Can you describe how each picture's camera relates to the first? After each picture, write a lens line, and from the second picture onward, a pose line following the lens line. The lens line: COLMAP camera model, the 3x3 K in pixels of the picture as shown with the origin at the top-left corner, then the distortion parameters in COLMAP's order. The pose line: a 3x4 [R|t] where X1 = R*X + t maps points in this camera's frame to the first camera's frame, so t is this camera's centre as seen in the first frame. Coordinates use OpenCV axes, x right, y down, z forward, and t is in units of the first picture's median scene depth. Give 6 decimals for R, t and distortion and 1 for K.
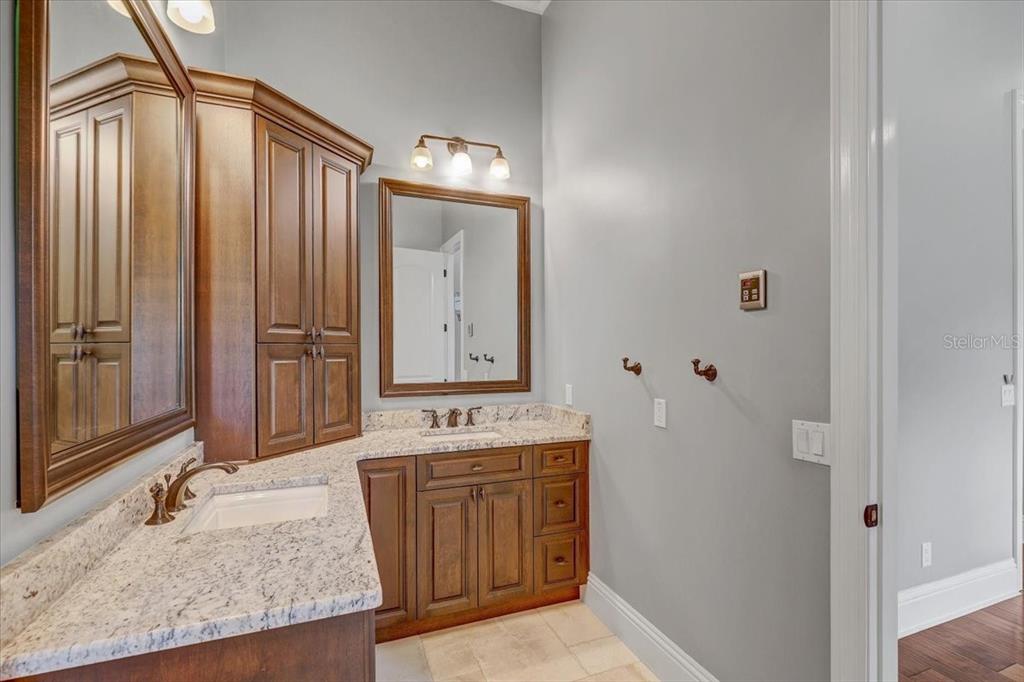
lens RADIAL K [[464.8, 0, 512.1], [0, 464.8, 346.5], [0, 0, 1]] dist [0.000358, -0.000146]
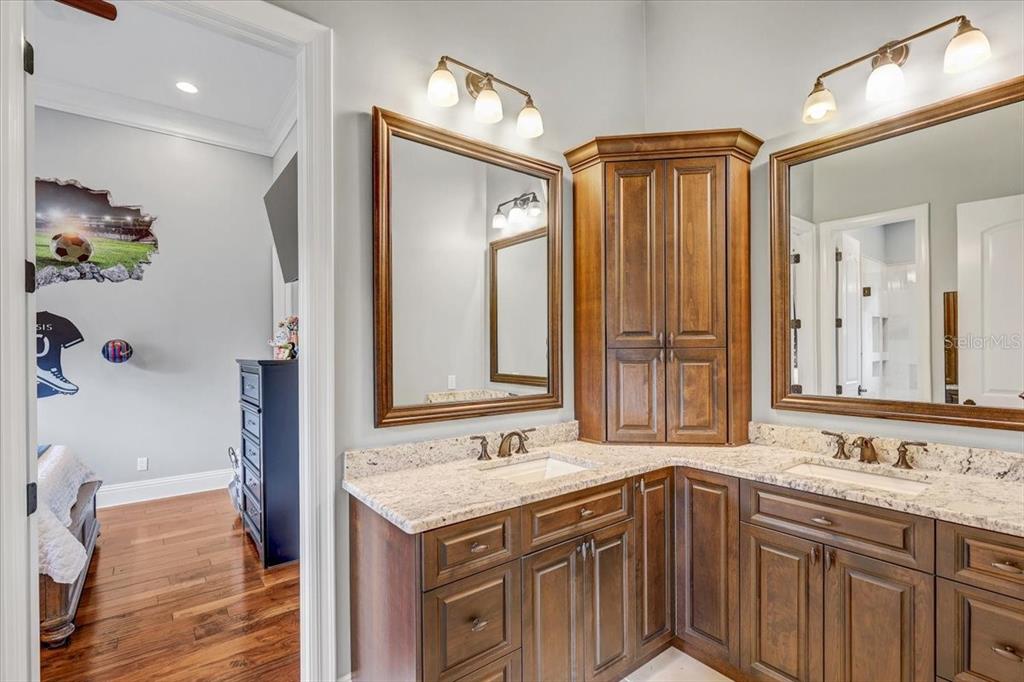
lens RADIAL K [[464.8, 0, 512.1], [0, 464.8, 346.5], [0, 0, 1]] dist [0.000358, -0.000146]
pose [[0.297338, -0.003685, -0.954765, 0.453449], [0.013295, 0.999912, 0.000281, -0.013460], [0.954680, -0.012777, 0.297361, 0.321770]]
